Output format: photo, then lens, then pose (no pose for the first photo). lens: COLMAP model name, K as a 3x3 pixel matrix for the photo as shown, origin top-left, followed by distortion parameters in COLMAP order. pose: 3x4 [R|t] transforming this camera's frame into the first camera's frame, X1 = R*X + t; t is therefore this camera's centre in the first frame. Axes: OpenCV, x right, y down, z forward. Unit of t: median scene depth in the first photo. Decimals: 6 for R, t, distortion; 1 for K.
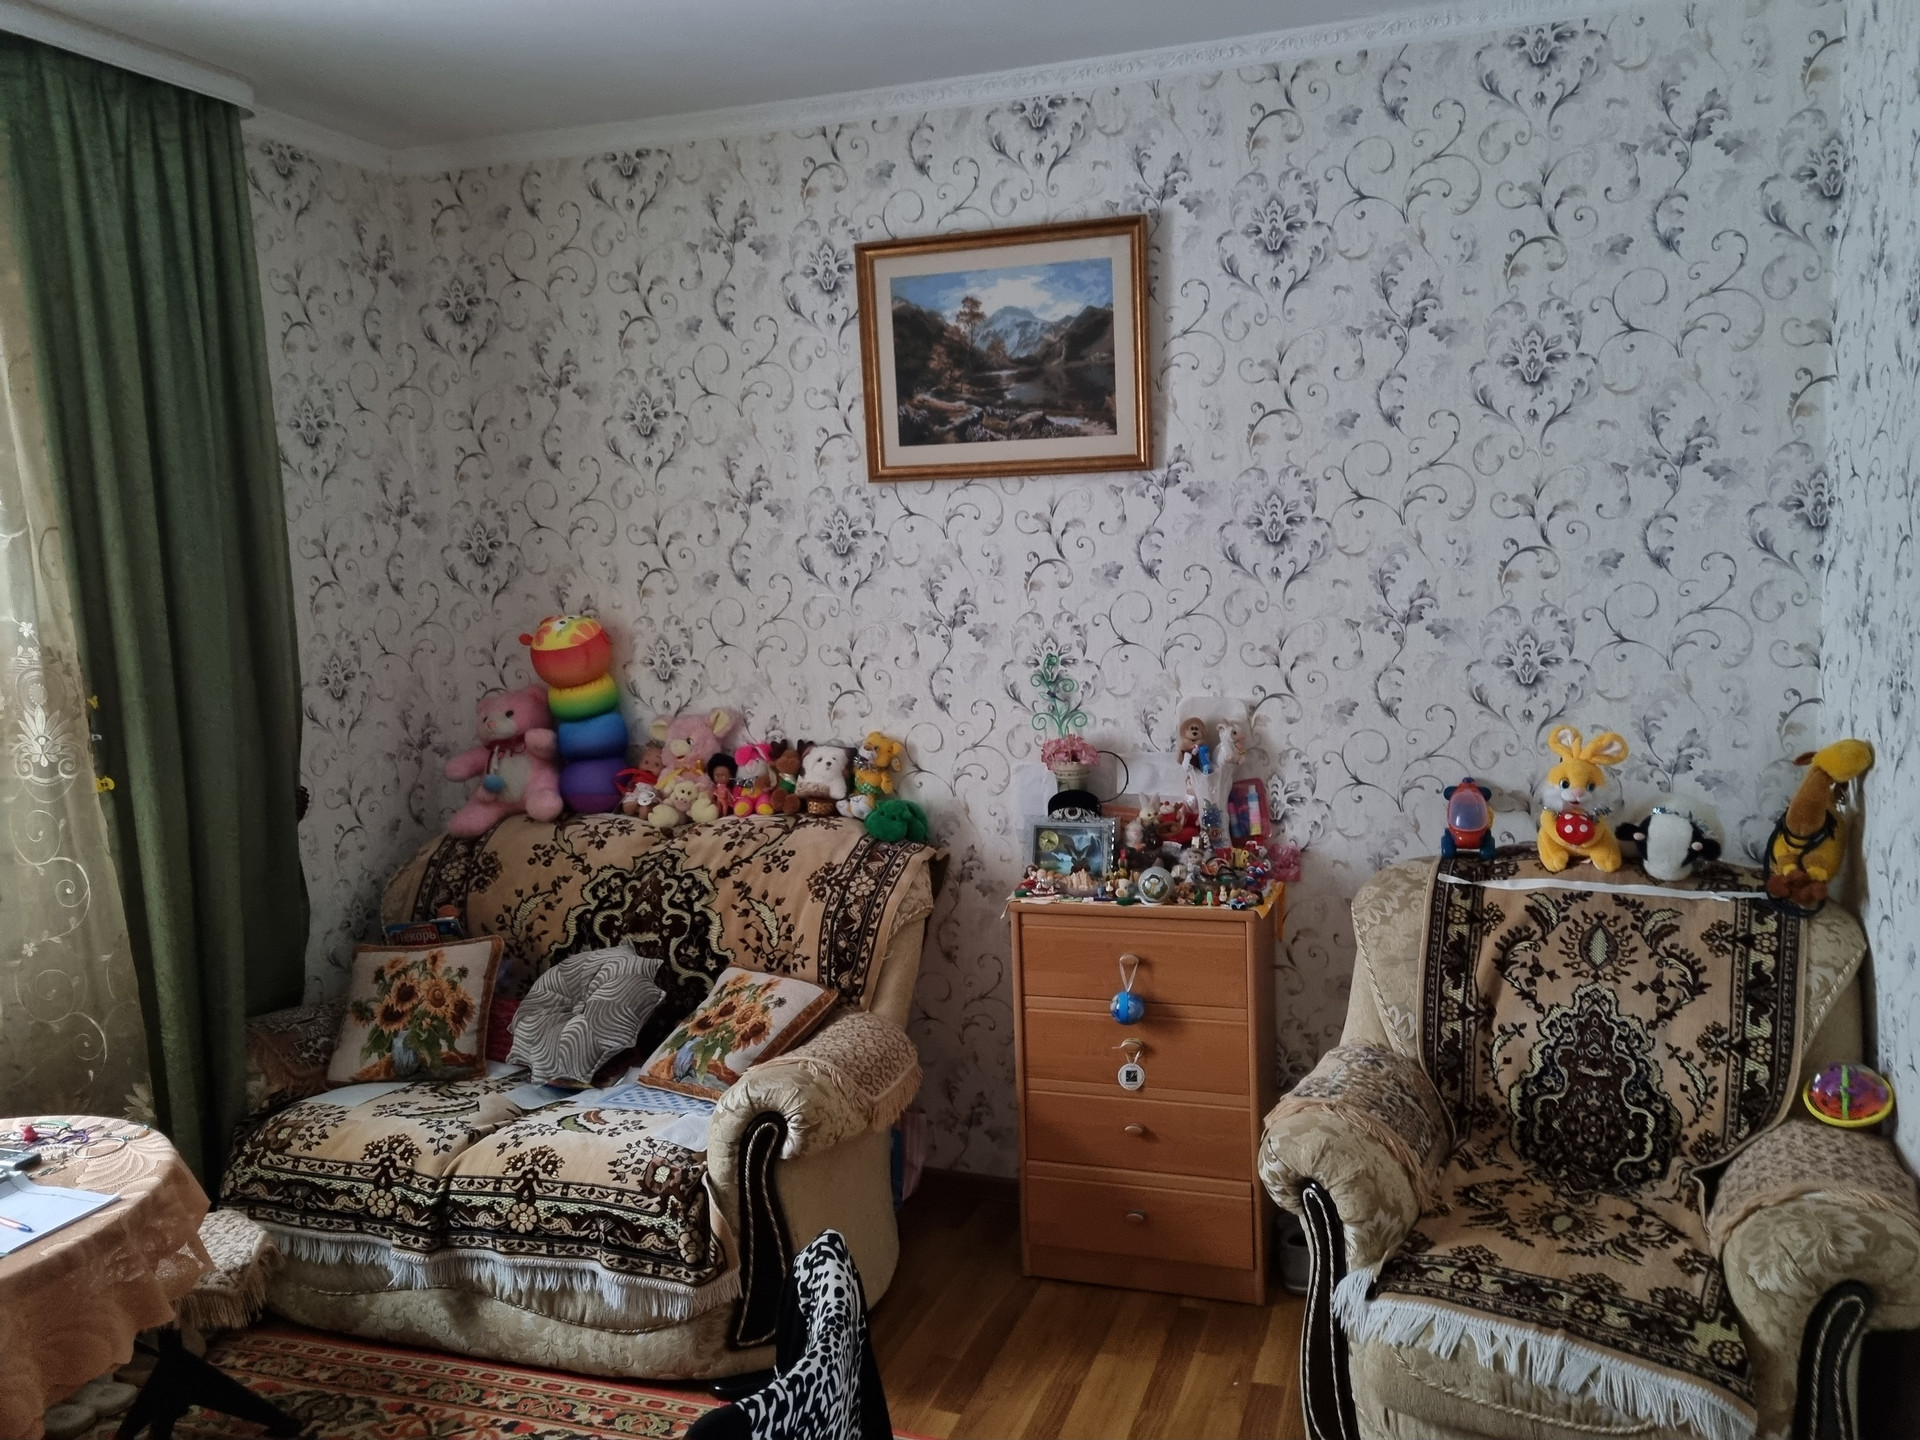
lens RADIAL K [[1469.6, 0, 953.3], [0, 1469.6, 705.3], [0, 0, 1]] dist [0.060589, -0.046185]
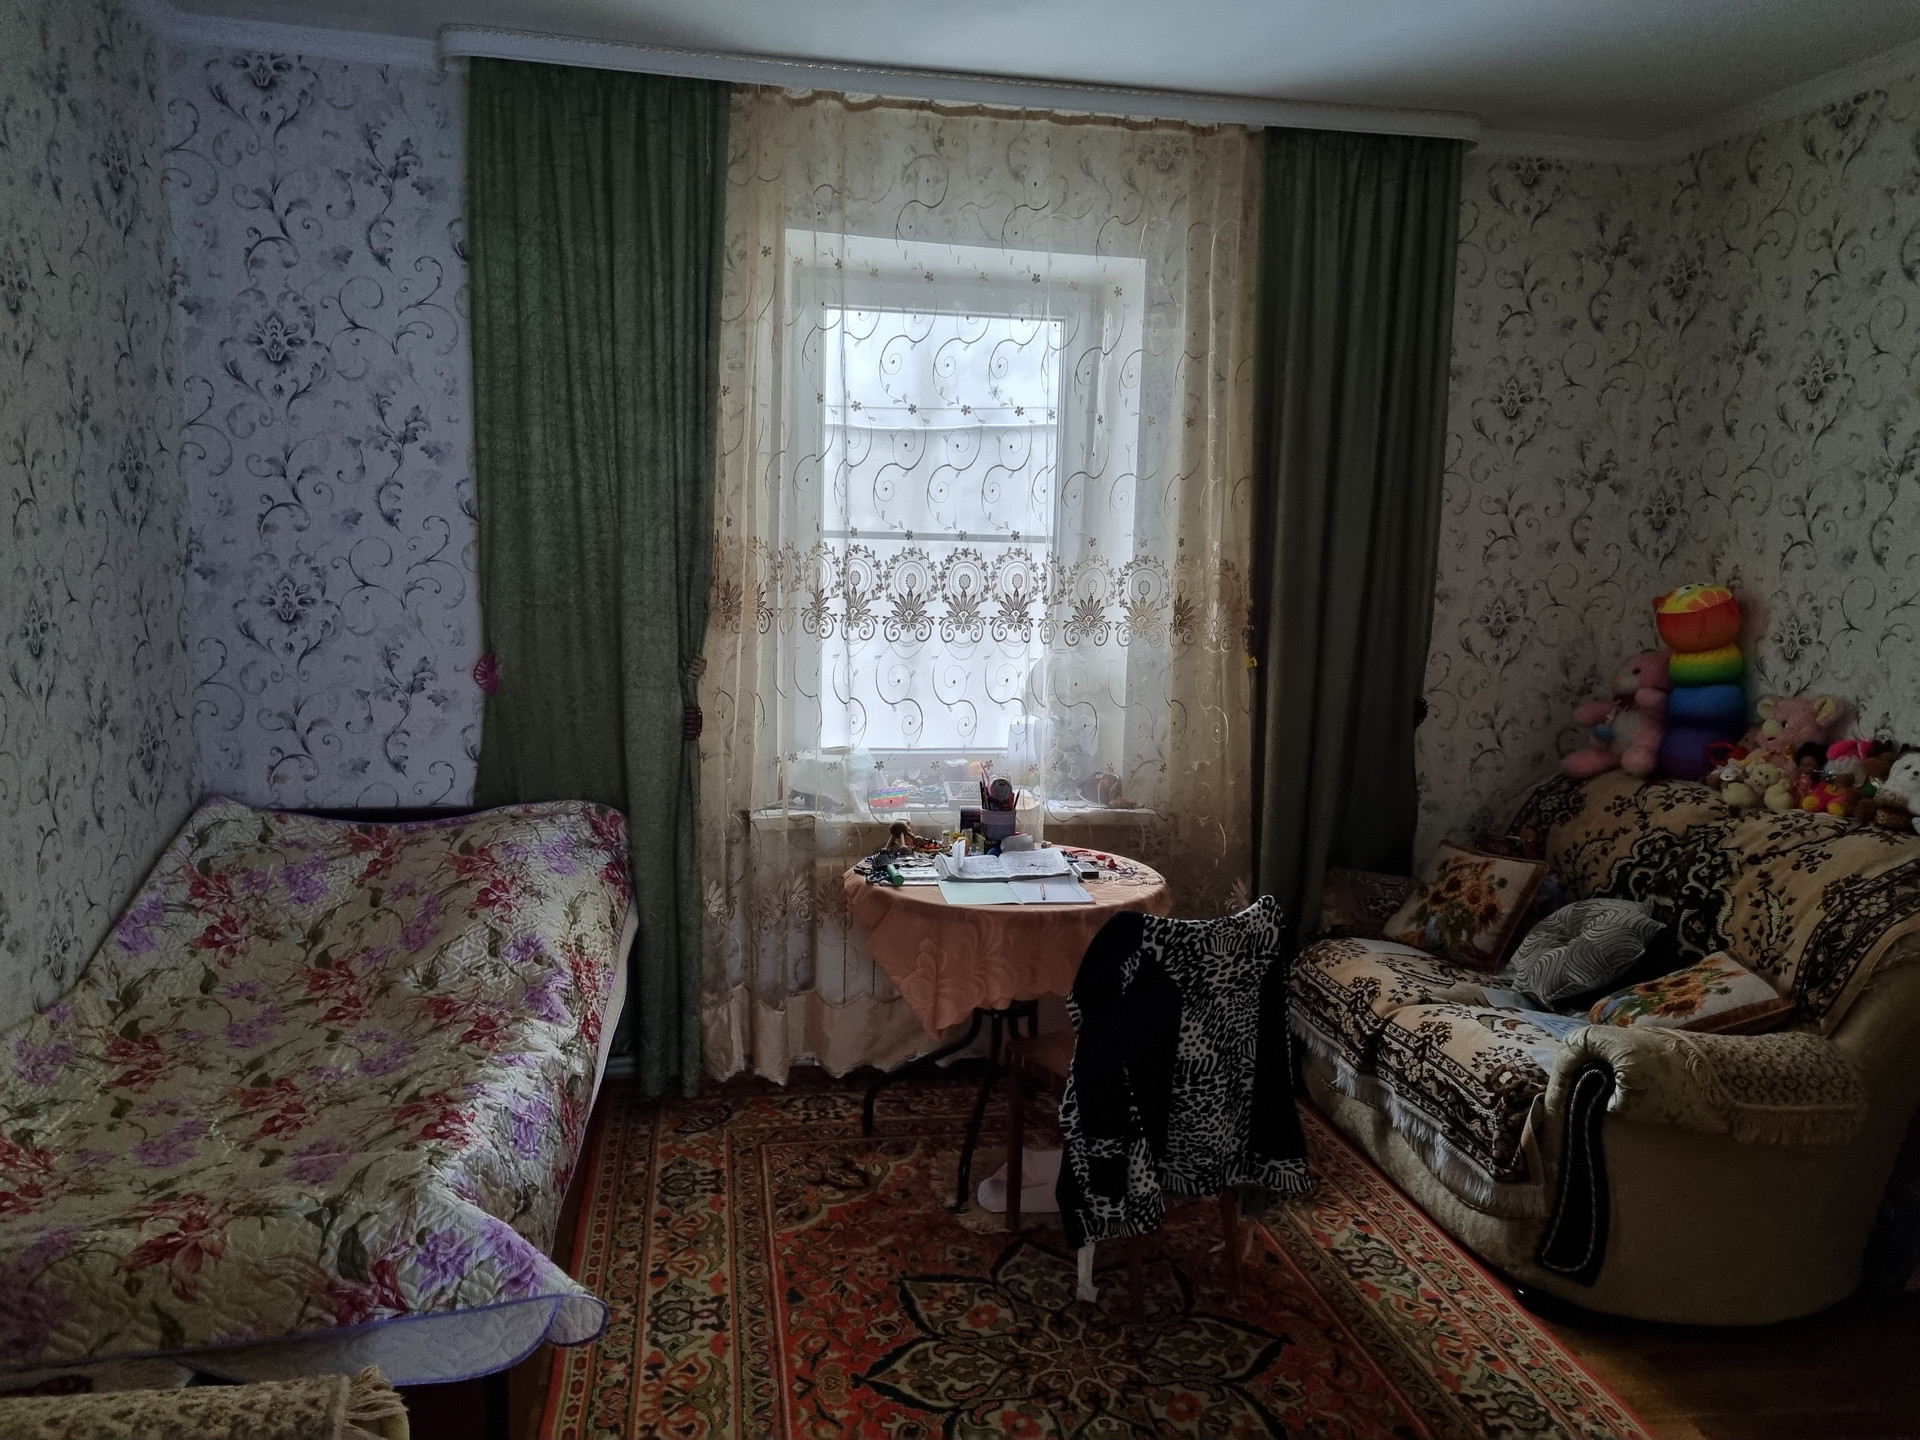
lens RADIAL K [[1469.6, 0, 948.1], [0, 1469.6, 730.1], [0, 0, 1]] dist [0.060589, -0.046185]
pose [[0.463244, 0.171850, -0.869410, 0.445126], [-0.153468, 0.981753, 0.112284, 0.003392], [0.872842, 0.081412, 0.481165, 0.075661]]
